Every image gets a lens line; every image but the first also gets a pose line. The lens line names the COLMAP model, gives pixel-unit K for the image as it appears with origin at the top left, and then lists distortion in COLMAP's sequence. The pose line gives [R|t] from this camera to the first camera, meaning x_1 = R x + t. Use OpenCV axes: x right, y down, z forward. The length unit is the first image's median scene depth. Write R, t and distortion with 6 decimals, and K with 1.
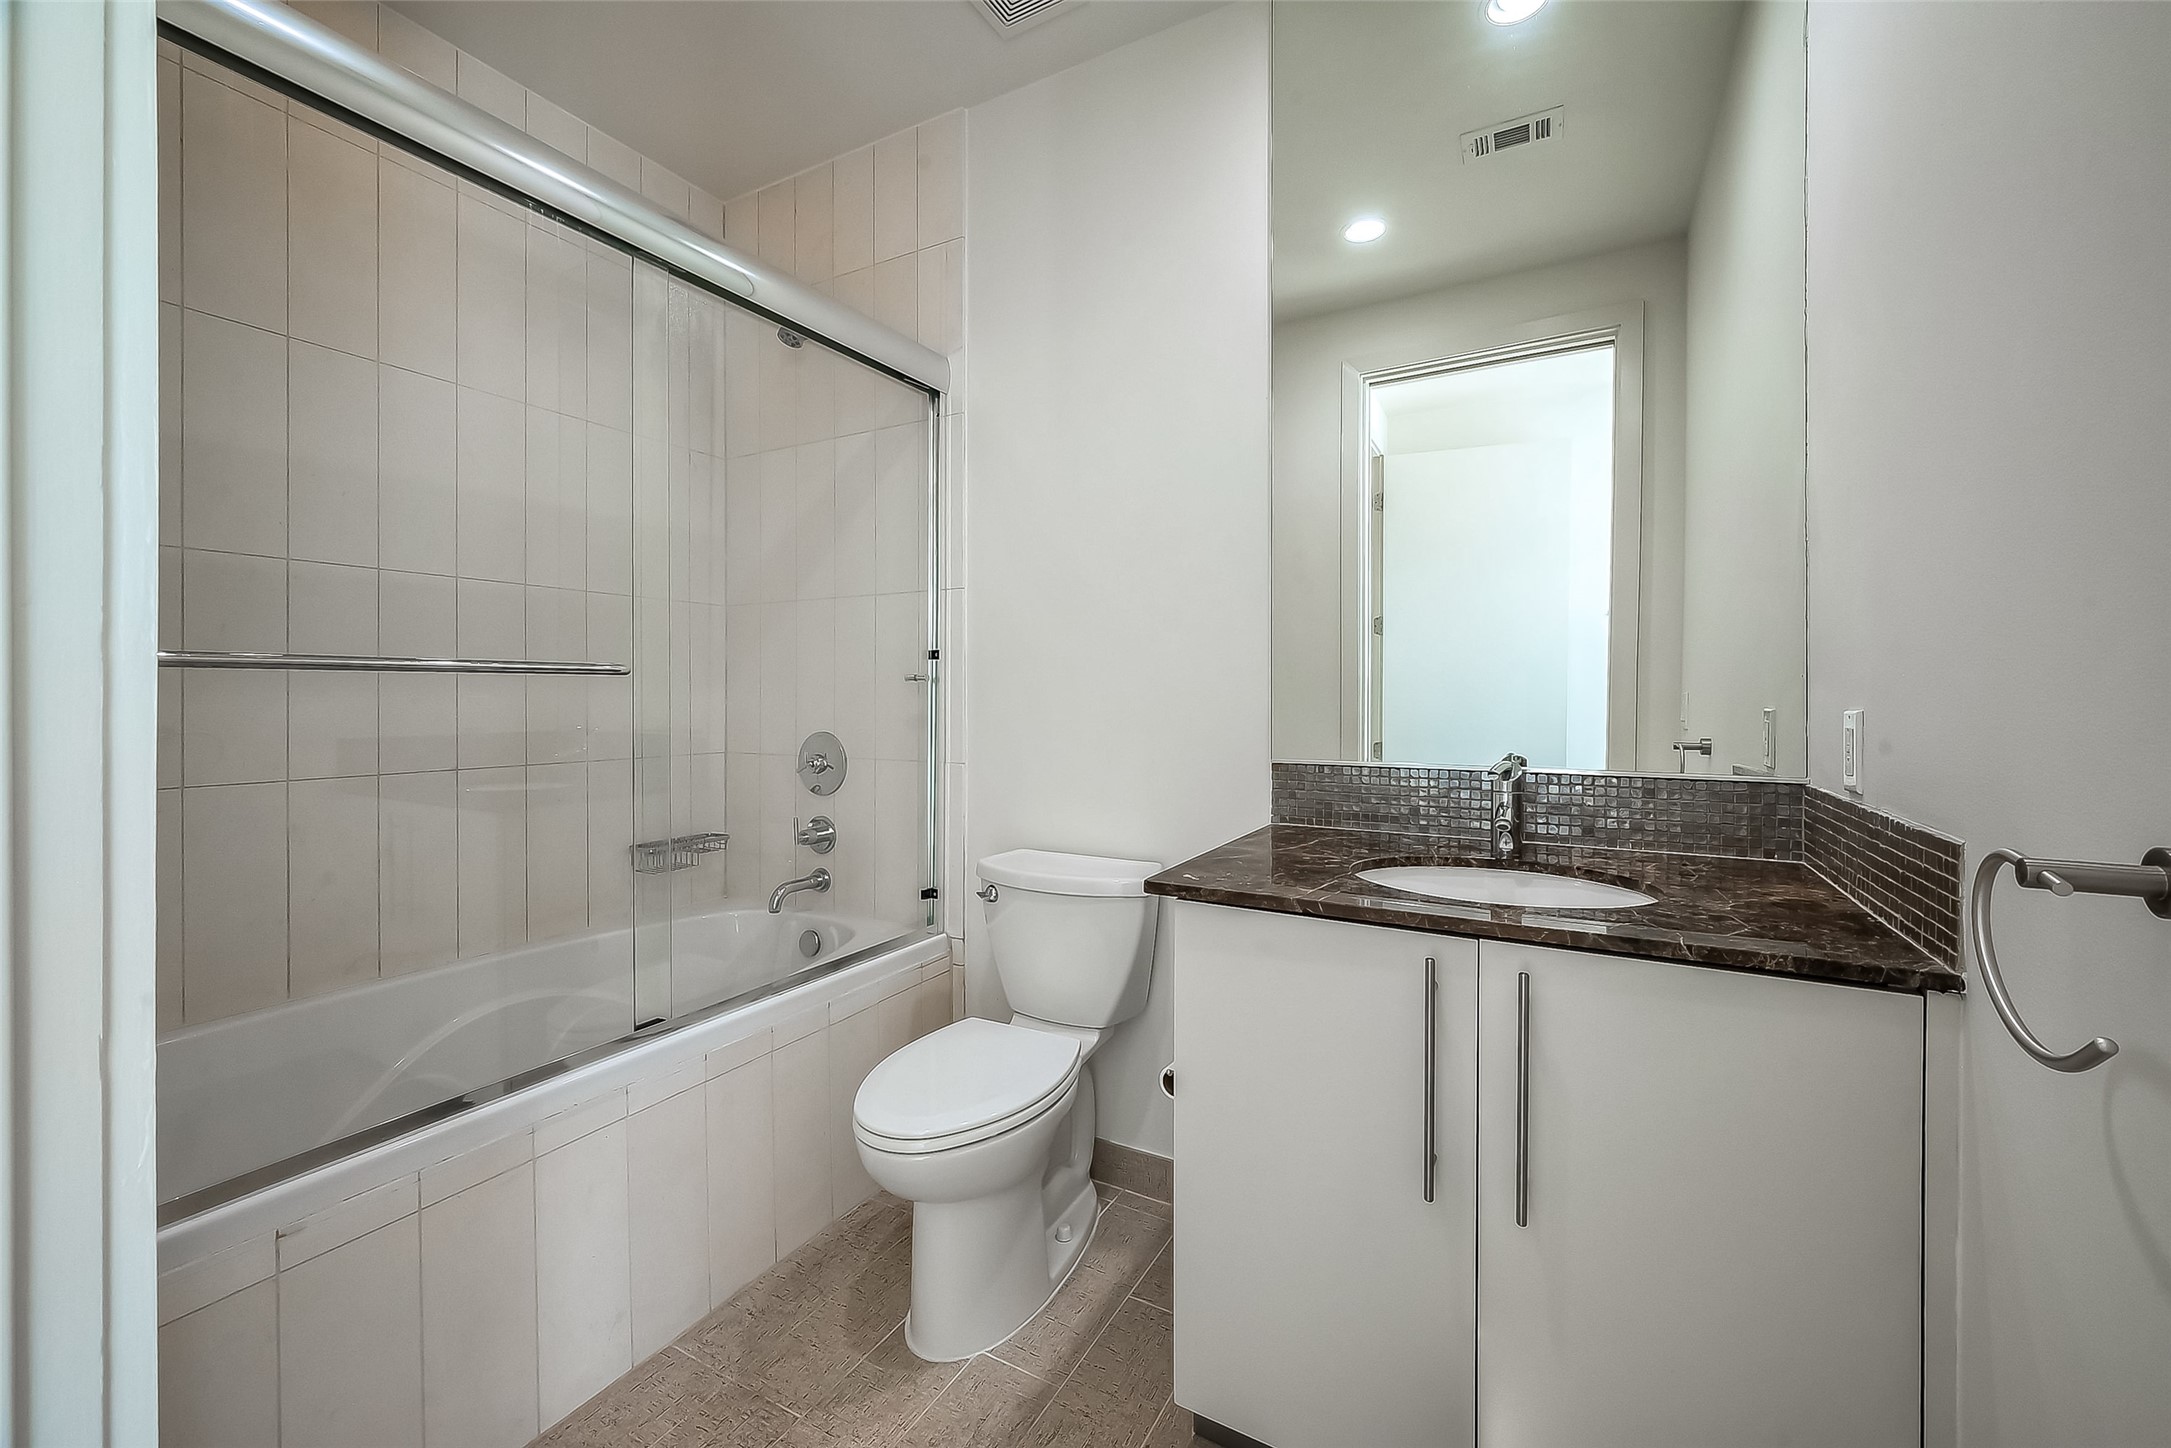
lens RADIAL K [[869.0, 0, 1073.5], [0, 869.0, 691.0], [0, 0, 1]] dist [0.000825, 0.000555]
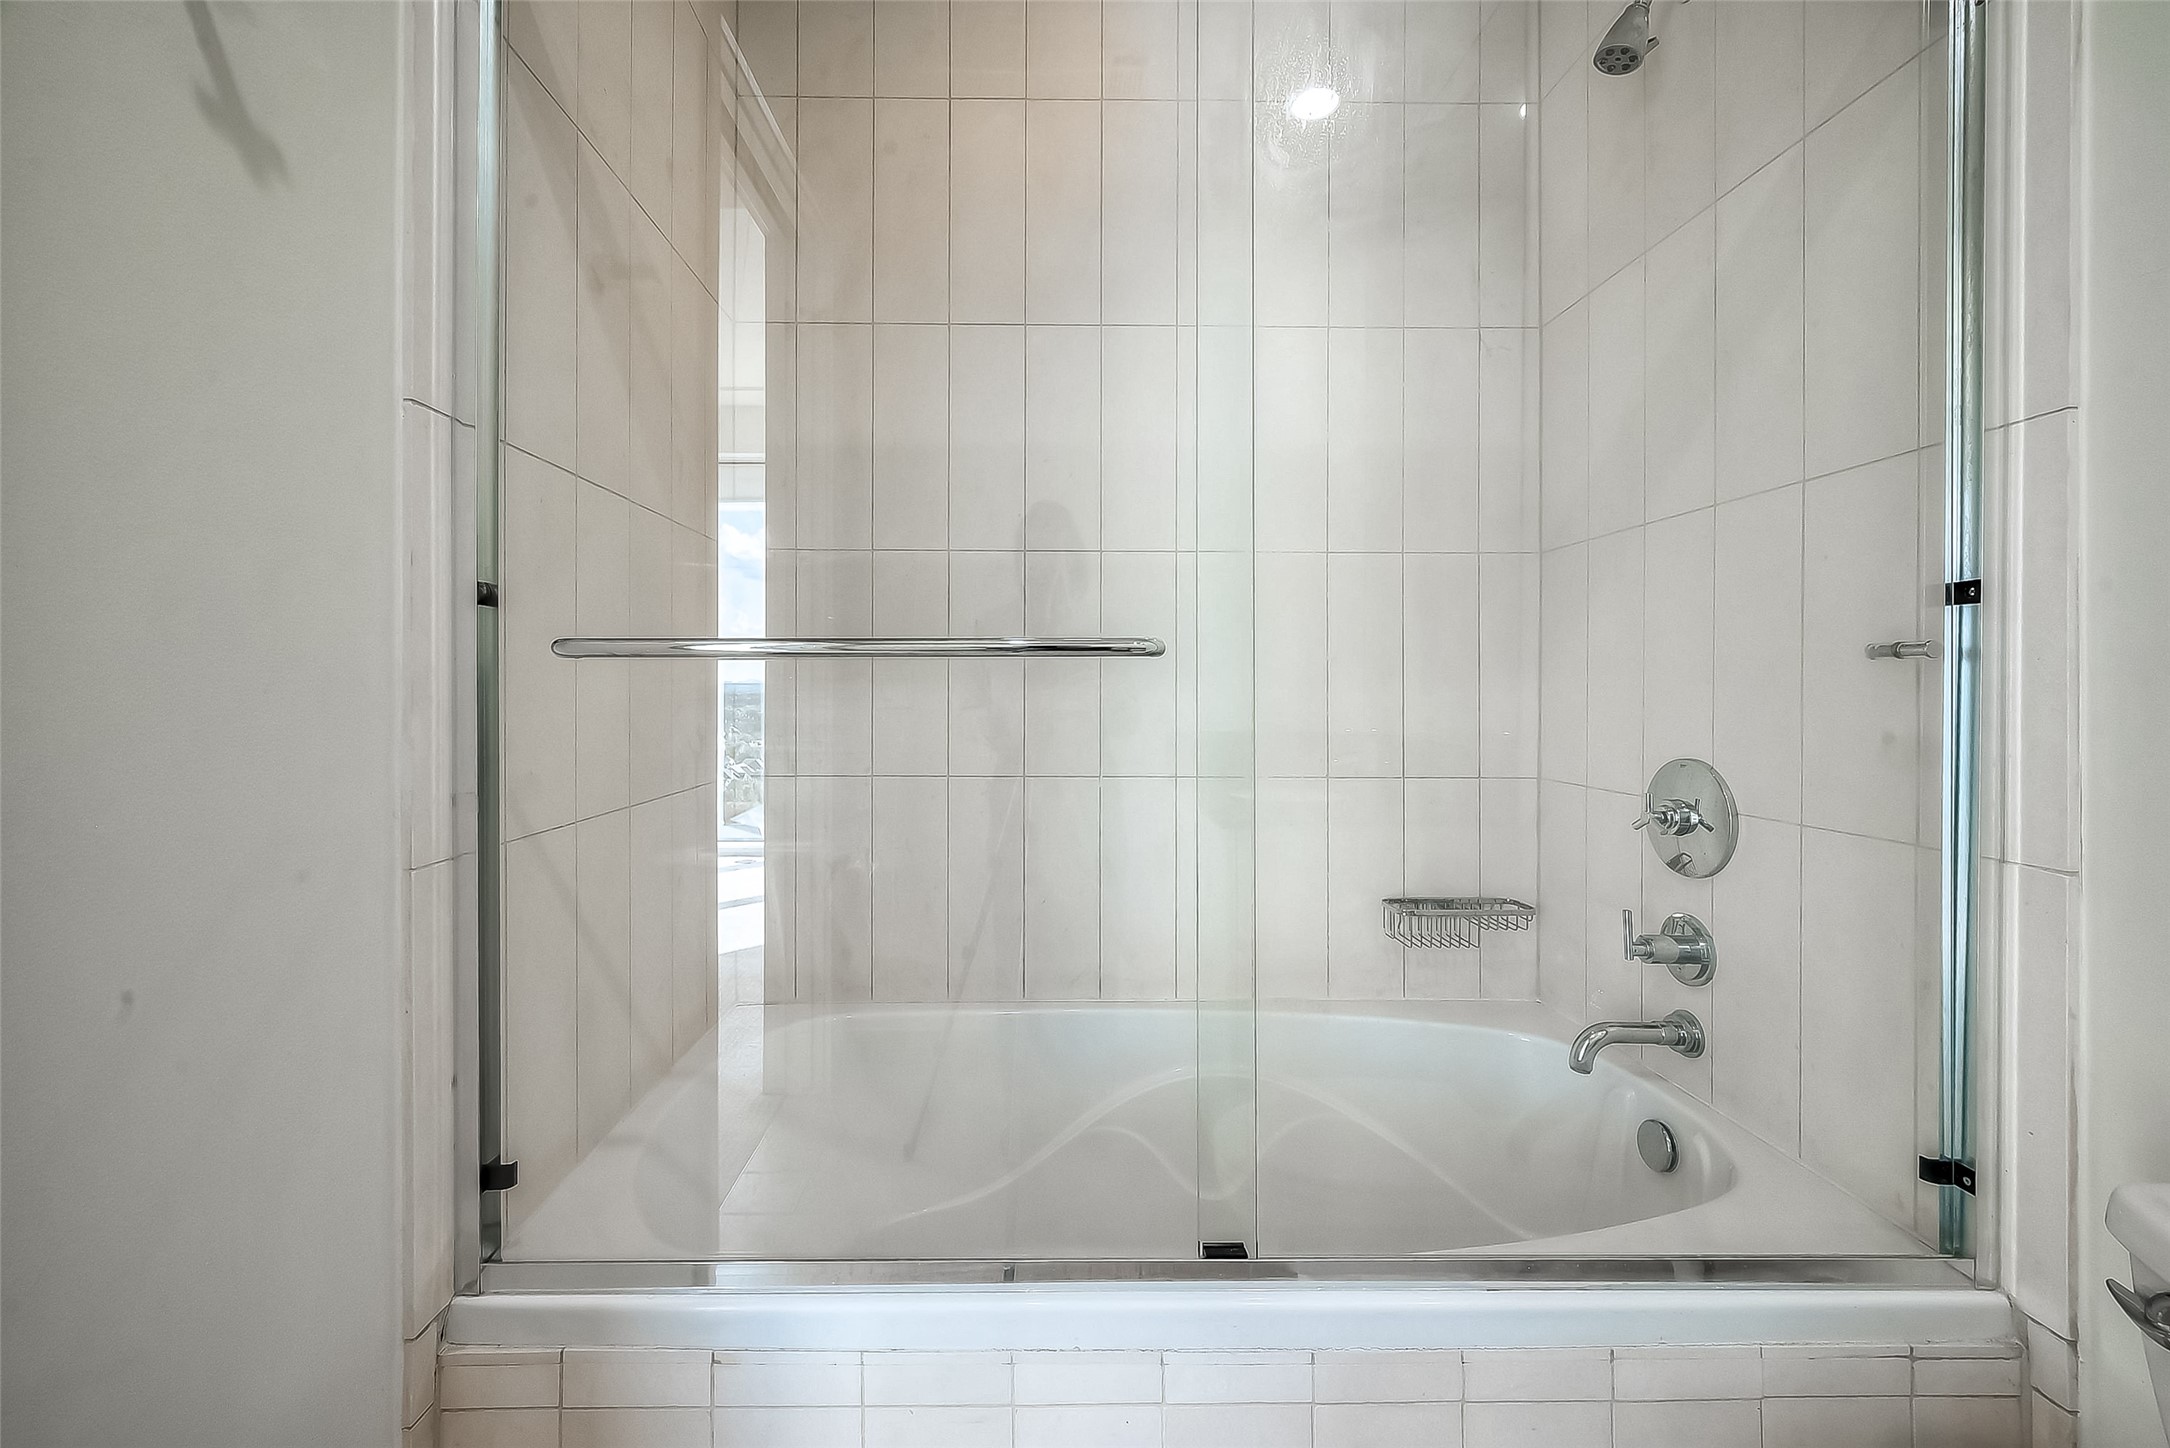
lens RADIAL K [[868.6, 0, 1073.1], [0, 868.6, 691.0], [0, 0, 1]] dist [0.000825, 0.000555]
pose [[0.516519, -0.000040, -0.856276, -0.025470], [0.003767, 0.999990, 0.002225, 0.002419], [0.856268, -0.004375, 0.516514, 0.405227]]
